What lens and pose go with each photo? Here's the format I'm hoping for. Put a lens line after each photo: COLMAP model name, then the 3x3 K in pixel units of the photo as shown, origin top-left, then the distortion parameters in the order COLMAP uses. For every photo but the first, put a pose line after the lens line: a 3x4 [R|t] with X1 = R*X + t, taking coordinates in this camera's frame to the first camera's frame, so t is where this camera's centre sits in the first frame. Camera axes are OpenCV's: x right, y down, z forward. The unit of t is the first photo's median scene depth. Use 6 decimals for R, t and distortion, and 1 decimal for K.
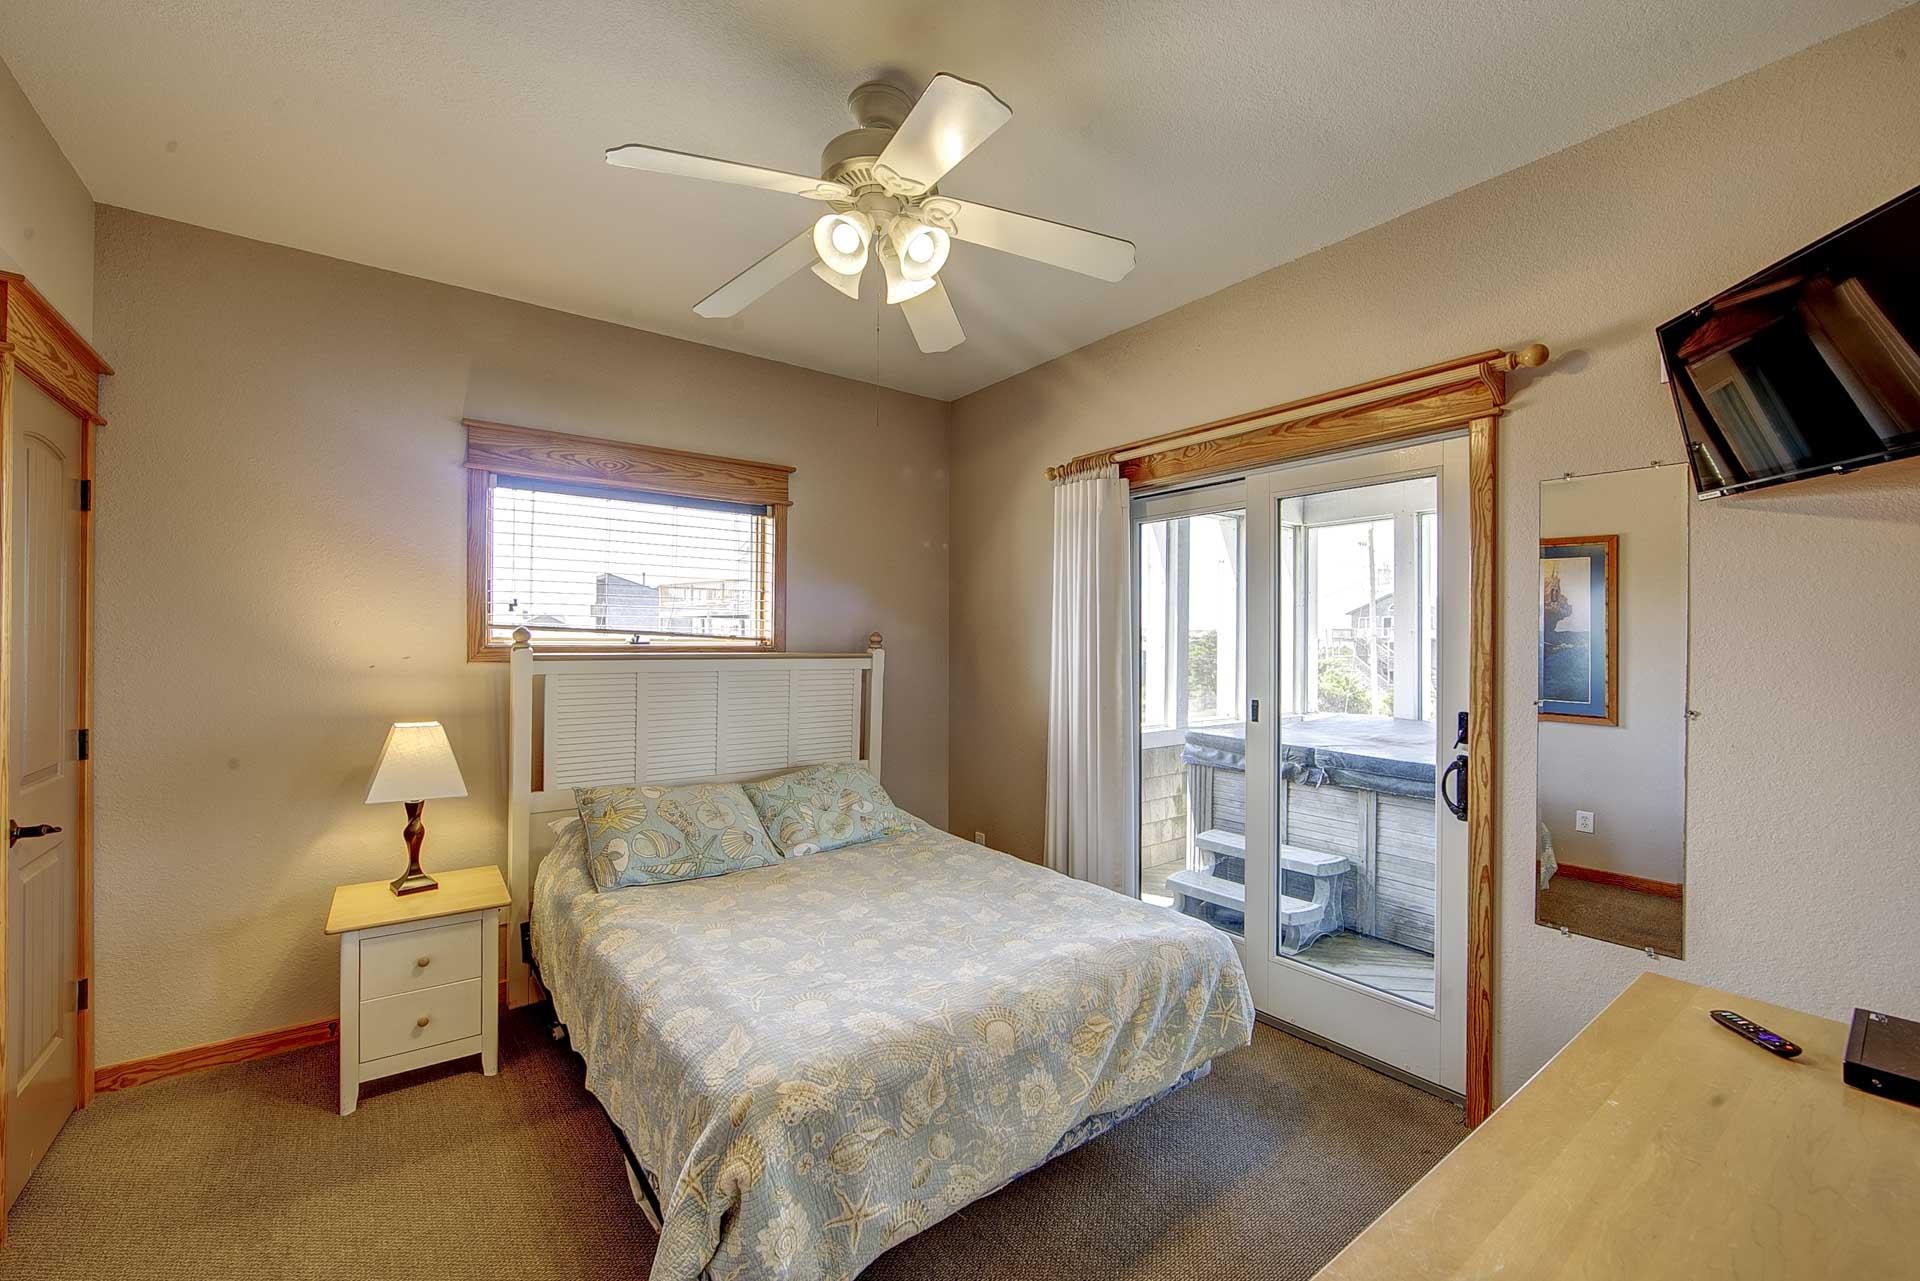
lens RADIAL K [[773.9, 0, 960.0], [0, 773.9, 640.5], [0, 0, 1]] dist [-0.021447, 0.000224]
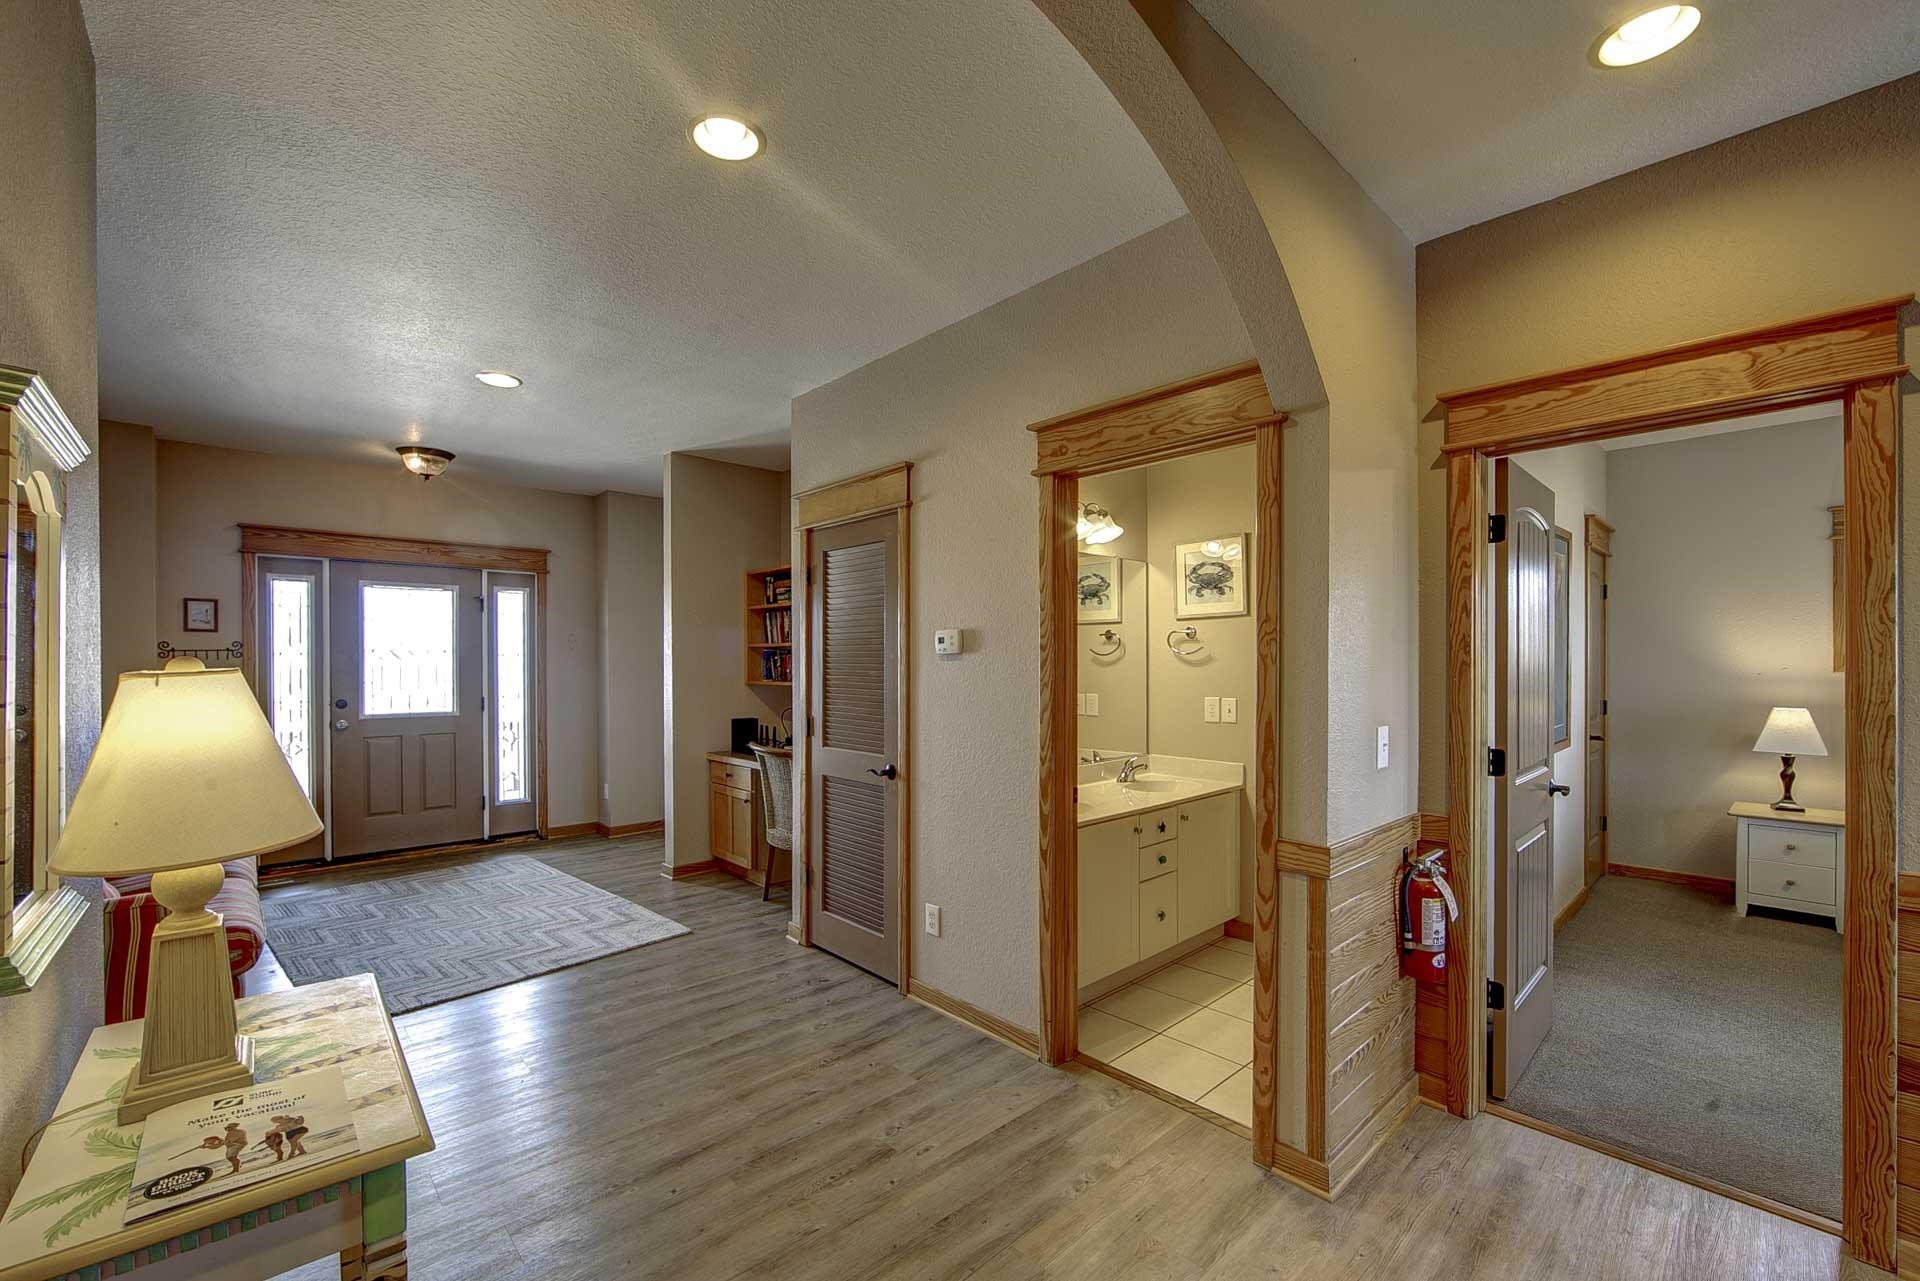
lens RADIAL K [[791.0, 0, 965.5], [0, 791.0, 666.4], [0, 0, 1]] dist [-0.003082, -0.000448]
pose [[0.109910, -0.001188, -0.993941, 0.772496], [0.004222, 0.999991, -0.000728, 0.012504], [0.993933, -0.004117, 0.109914, -0.938157]]
